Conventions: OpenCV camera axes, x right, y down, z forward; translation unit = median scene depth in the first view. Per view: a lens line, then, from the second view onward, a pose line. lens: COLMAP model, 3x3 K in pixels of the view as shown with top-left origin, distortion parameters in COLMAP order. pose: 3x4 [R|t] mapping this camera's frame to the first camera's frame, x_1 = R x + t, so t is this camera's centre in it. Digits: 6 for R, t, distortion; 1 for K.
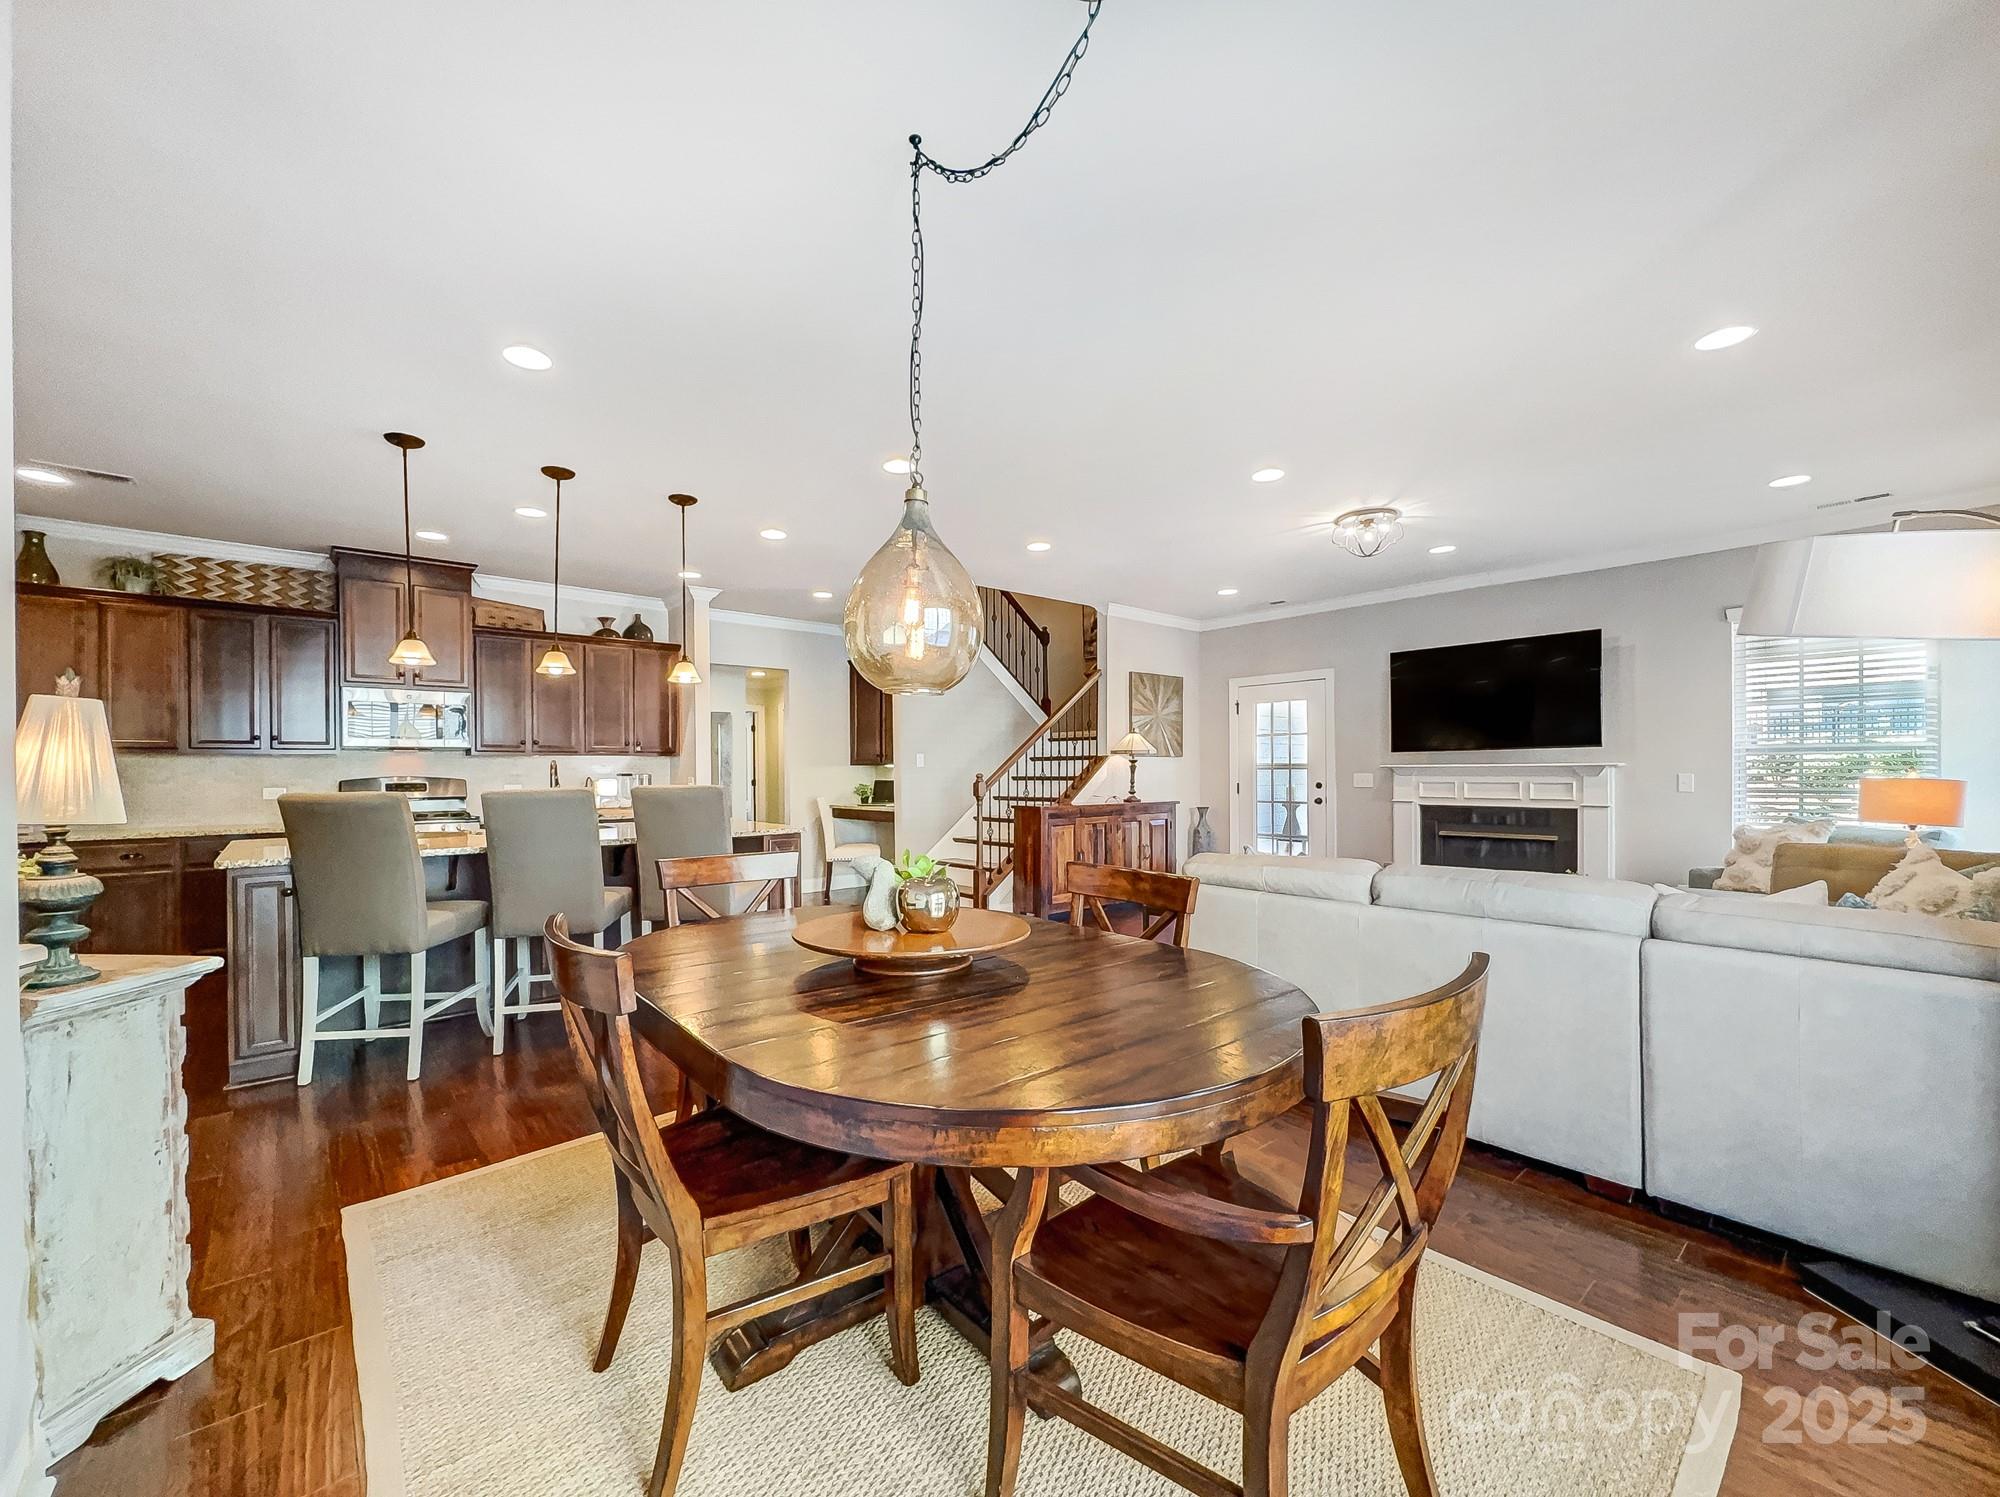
lens RADIAL K [[841.5, 0, 998.3], [0, 841.5, 773.8], [0, 0, 1]] dist [0.001882, 0.000028]
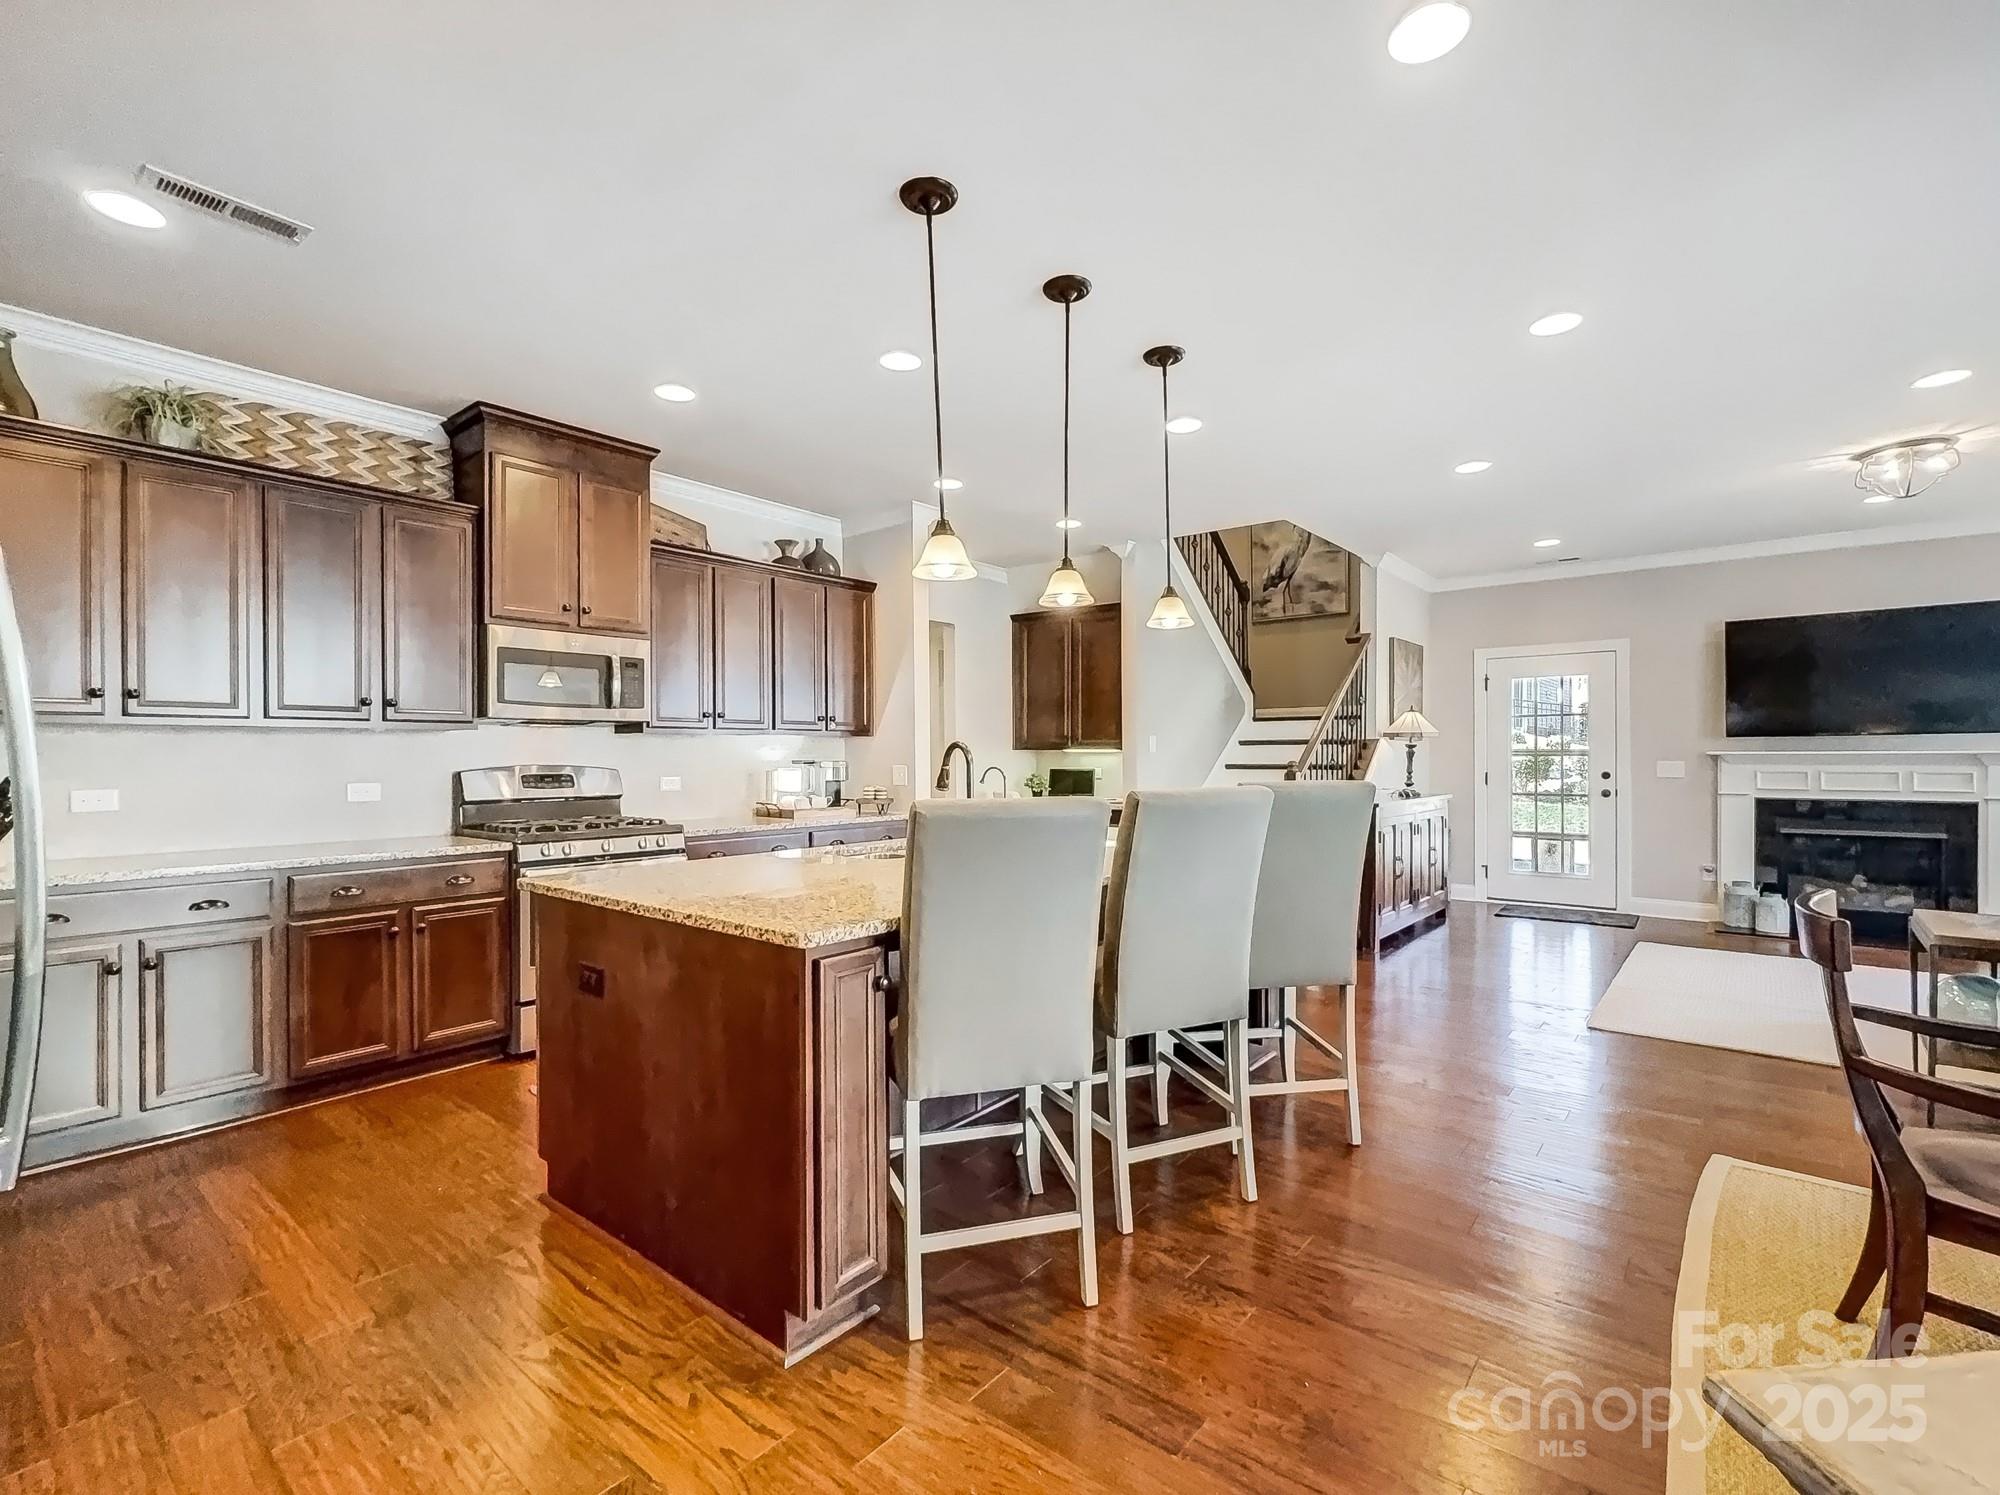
lens RADIAL K [[925.1, 0, 997.9], [0, 925.1, 758.5], [0, 0, 1]] dist [0.001836, -0.000302]
pose [[0.984291, 0.001715, 0.176545, -0.396861], [-0.001858, 0.999998, 0.000643, -0.002519], [-0.176544, -0.000961, 0.984292, 0.185943]]
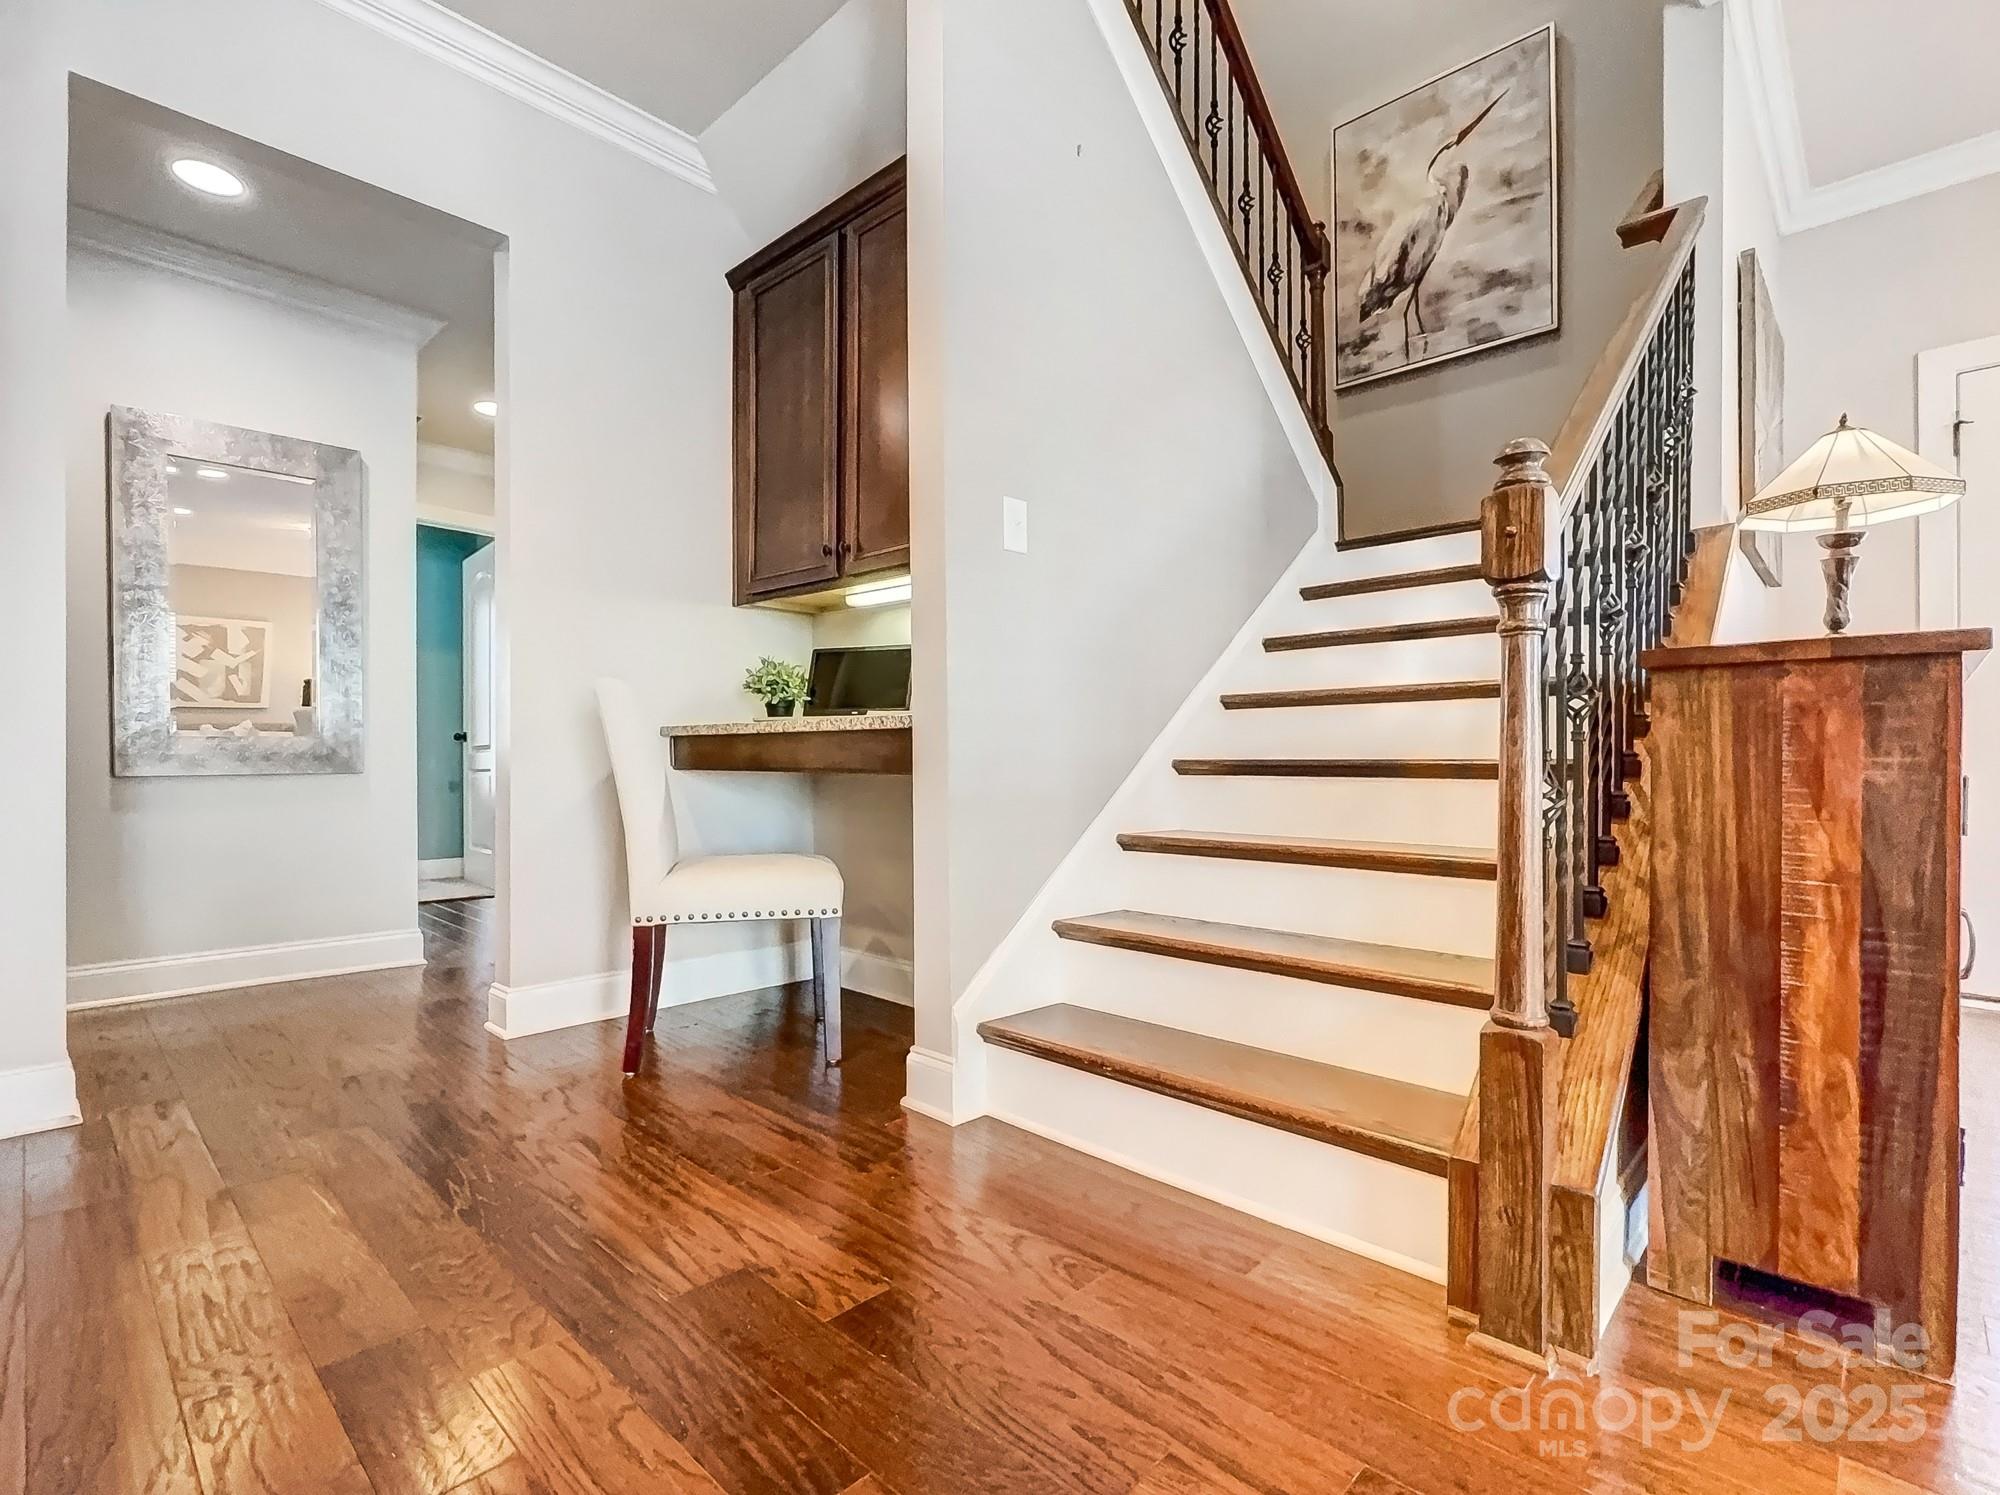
lens RADIAL K [[929.1, 0, 1017.7], [0, 929.1, 760.9], [0, 0, 1]] dist [-0.001612, 0.000024]
pose [[0.993565, 0.008038, 0.112982, -0.126477], [-0.007592, 0.999962, -0.004375, 0.056943], [-0.113013, 0.003489, 0.993587, 0.747801]]
